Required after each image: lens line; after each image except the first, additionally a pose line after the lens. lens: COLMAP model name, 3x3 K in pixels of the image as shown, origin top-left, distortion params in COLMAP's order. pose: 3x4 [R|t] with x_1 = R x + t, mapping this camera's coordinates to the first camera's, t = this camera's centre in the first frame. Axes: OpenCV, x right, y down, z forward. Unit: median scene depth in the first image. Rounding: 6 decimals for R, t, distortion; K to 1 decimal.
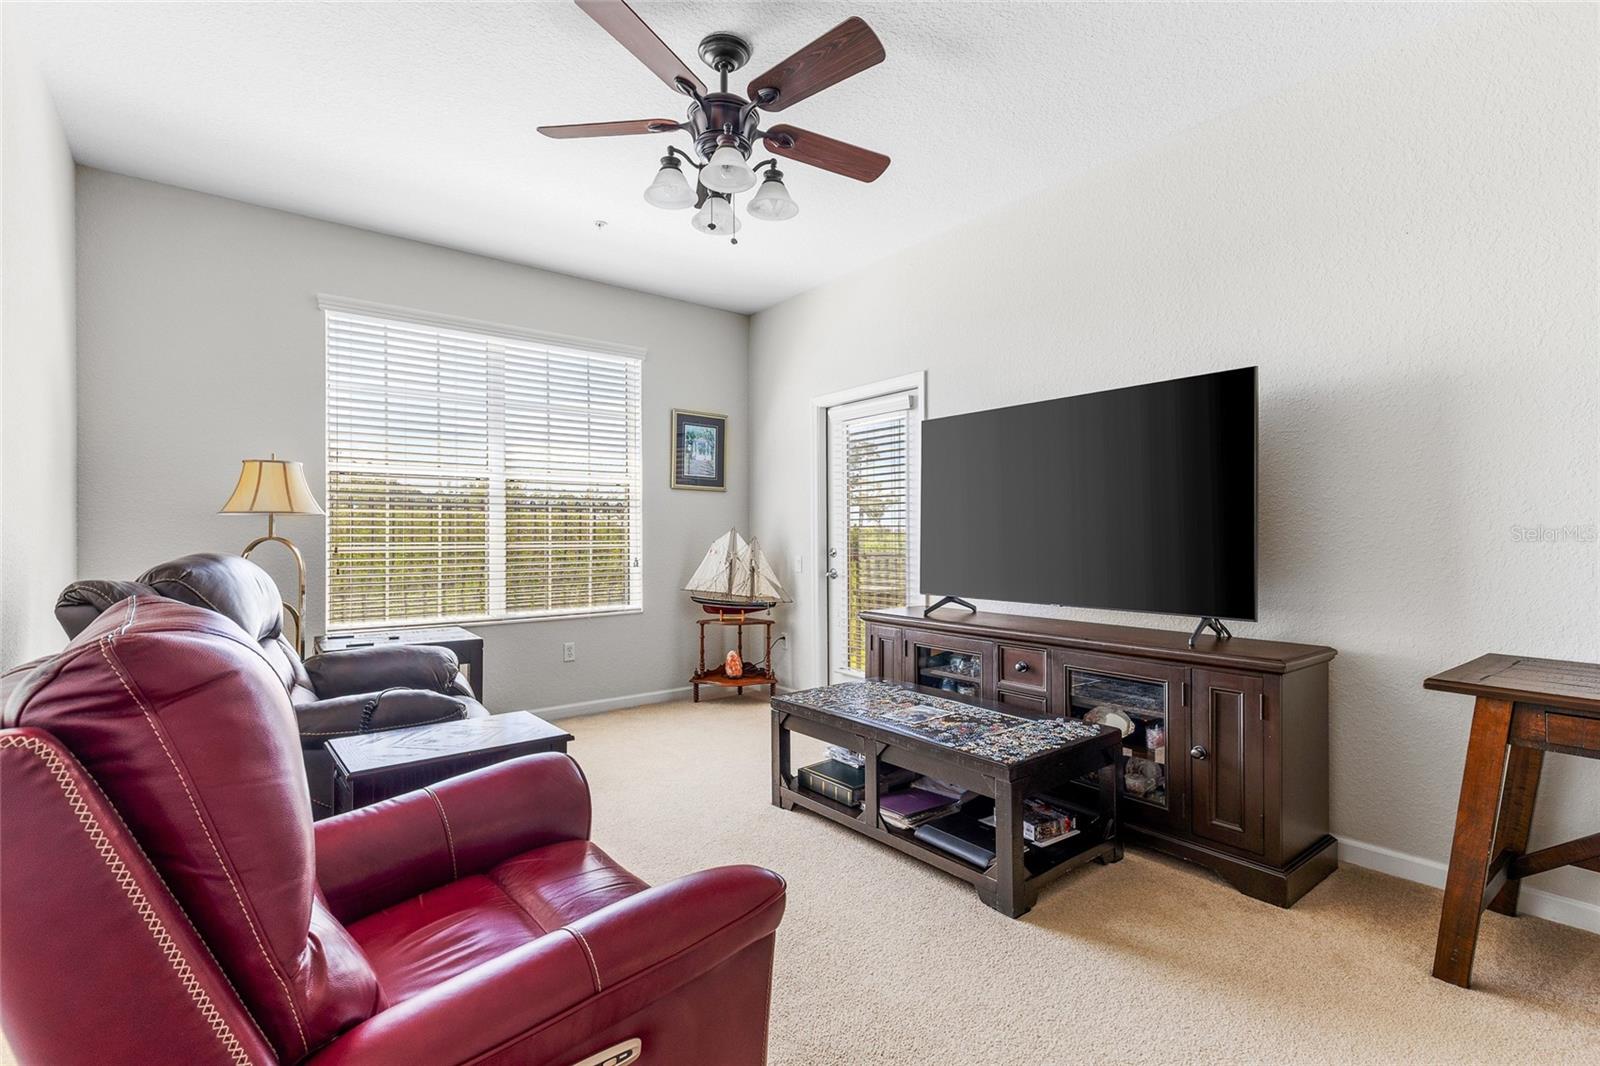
lens RADIAL K [[740.8, 0, 793.7], [0, 740.8, 531.4], [0, 0, 1]] dist [0.003623, -0.000373]
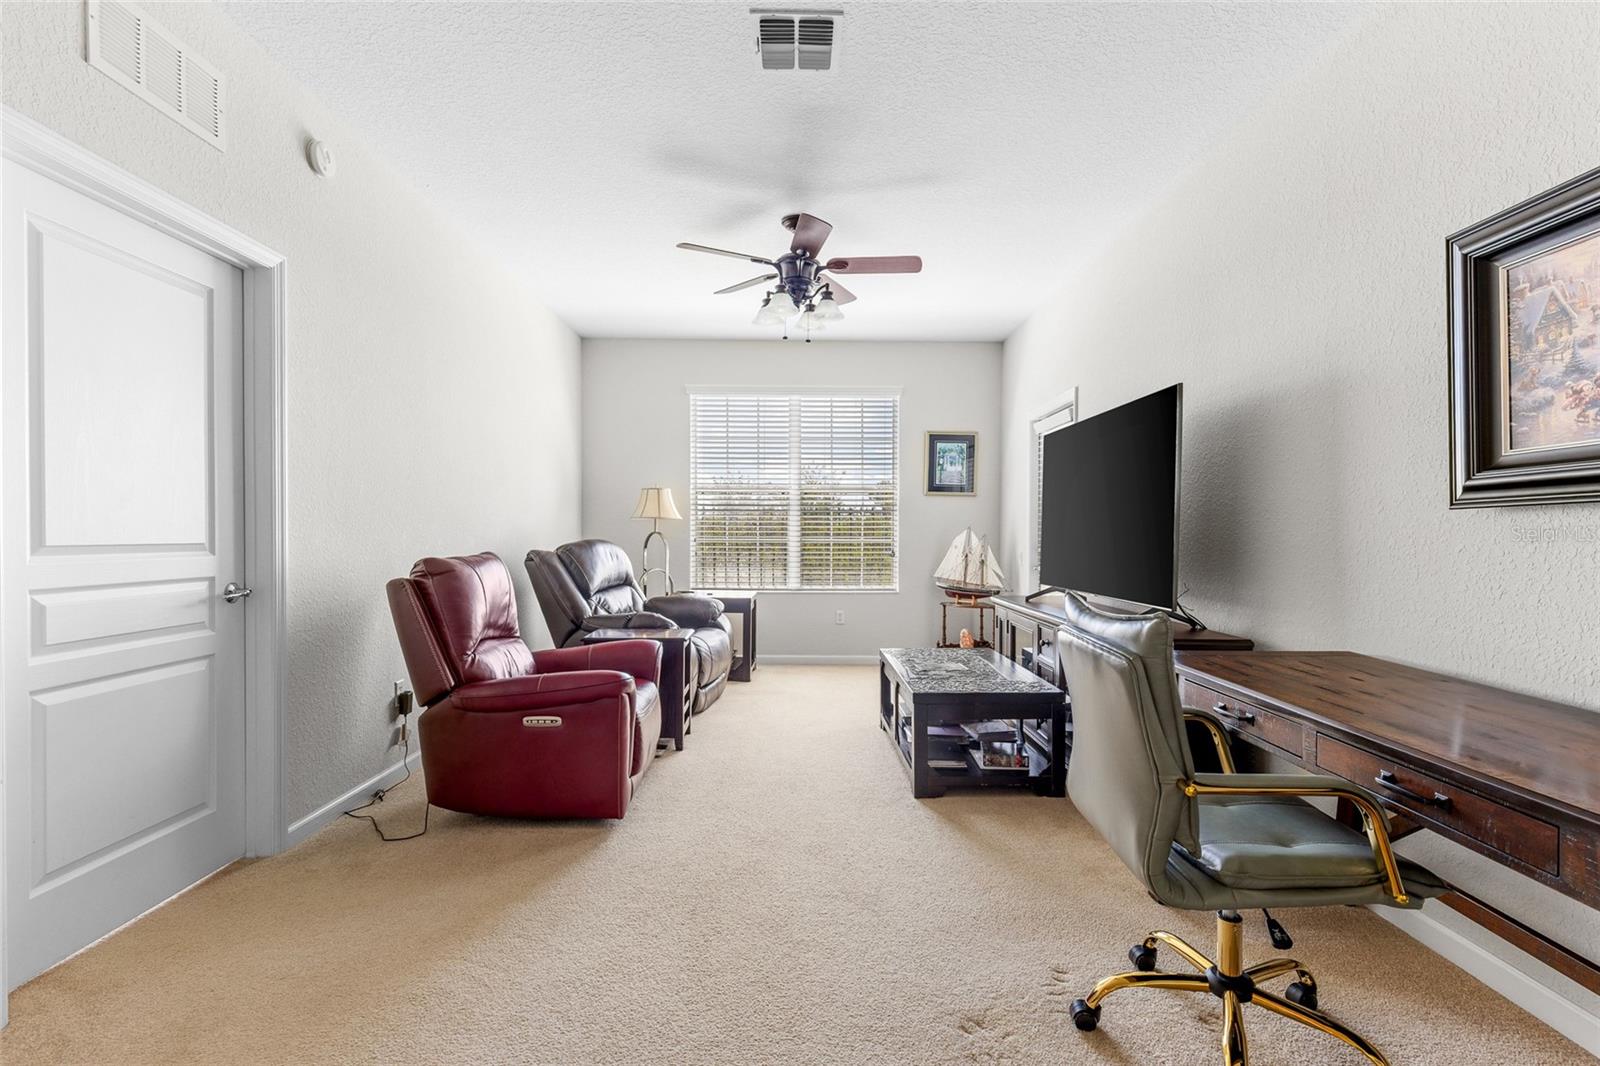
lens RADIAL K [[753.4, 0, 800.0], [0, 753.4, 533.0], [0, 0, 1]] dist [0.006723, -0.000800]
pose [[0.791539, 0.004934, -0.611099, 0.451699], [-0.002522, 0.999985, 0.004807, 0.000007], [0.611113, -0.002264, 0.791540, -0.131772]]
